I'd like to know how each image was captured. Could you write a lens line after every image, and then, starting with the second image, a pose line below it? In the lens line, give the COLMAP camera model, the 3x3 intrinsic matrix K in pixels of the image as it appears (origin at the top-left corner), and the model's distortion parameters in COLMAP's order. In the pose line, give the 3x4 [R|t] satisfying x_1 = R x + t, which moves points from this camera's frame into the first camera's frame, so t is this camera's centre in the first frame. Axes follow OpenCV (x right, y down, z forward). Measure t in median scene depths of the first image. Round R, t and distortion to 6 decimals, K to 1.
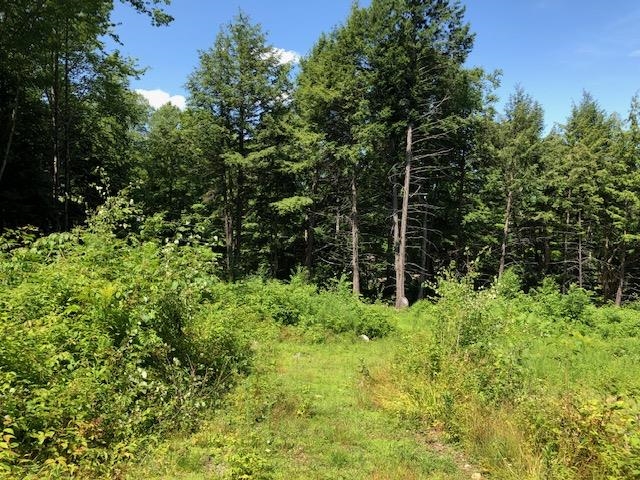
lens RADIAL K [[525.1, 0, 320.0], [0, 525.1, 240.0], [0, 0, 1]] dist [0.003814, 0.004742]
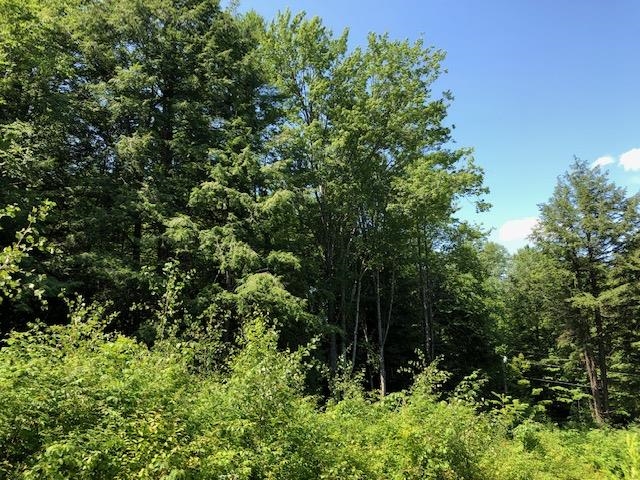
lens RADIAL K [[525.1, 0, 320.0], [0, 525.1, 240.0], [0, 0, 1]] dist [0.003814, 0.004742]
pose [[0.768794, -0.164094, -0.618085, 0.084557], [0.003490, 0.967580, -0.252540, -0.012501], [0.639487, 0.191994, 0.744443, -0.093734]]
